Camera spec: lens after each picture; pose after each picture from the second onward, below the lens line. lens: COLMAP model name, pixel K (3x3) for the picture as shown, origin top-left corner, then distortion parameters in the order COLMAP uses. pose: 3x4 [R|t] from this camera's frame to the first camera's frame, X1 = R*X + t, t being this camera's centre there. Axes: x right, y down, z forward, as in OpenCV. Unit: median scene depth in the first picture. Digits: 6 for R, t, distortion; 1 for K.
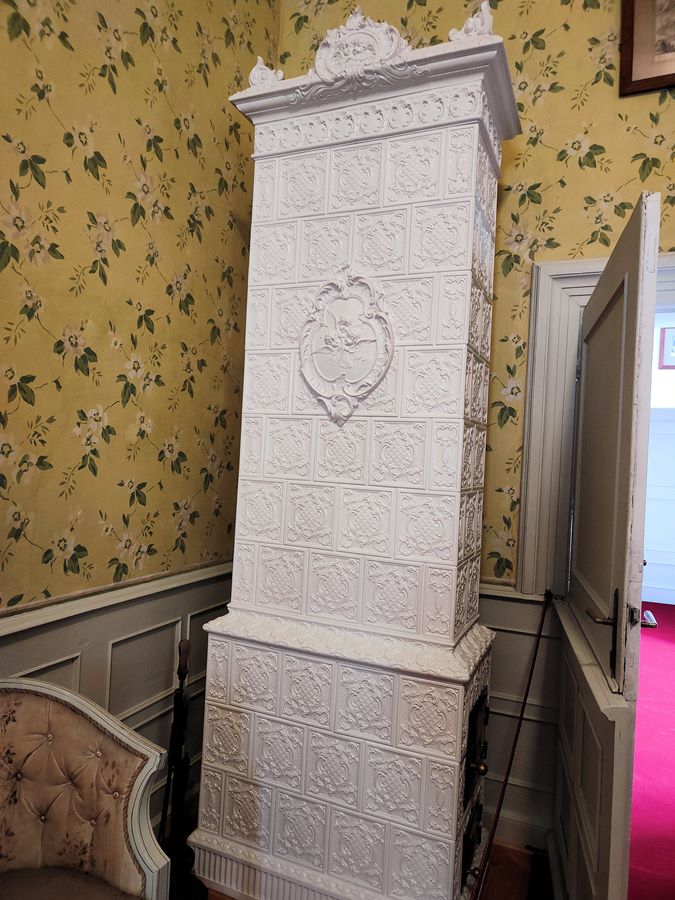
lens RADIAL K [[611.7, 0, 334.2], [0, 611.7, 446.9], [0, 0, 1]] dist [0.021526, -0.018452]
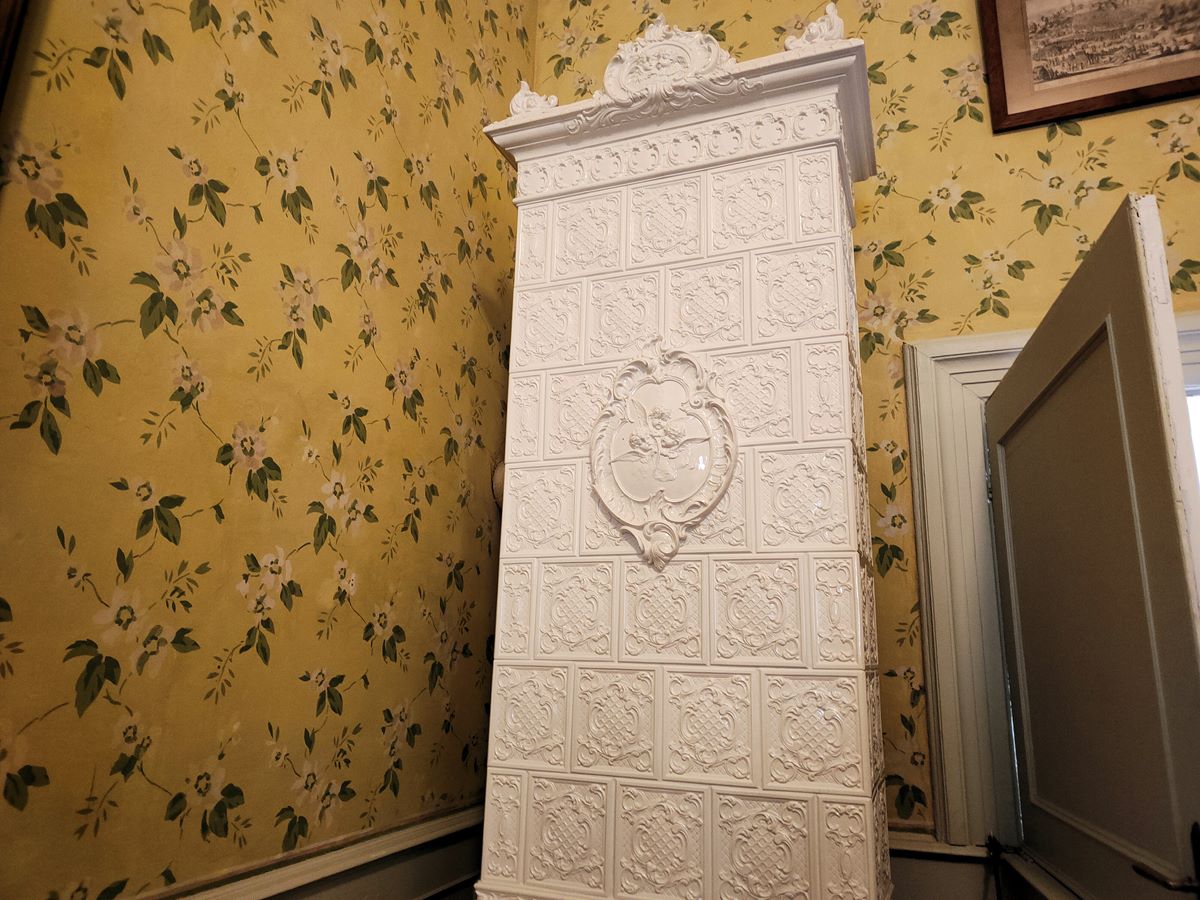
lens RADIAL K [[815.6, 0, 600.0], [0, 815.6, 450.0], [0, 0, 1]] dist [0.021526, -0.018452]
pose [[0.998627, -0.017322, 0.049433, -0.090508], [0.028278, 0.972679, -0.230425, 0.037049], [-0.044092, 0.231507, 0.971834, 0.137358]]
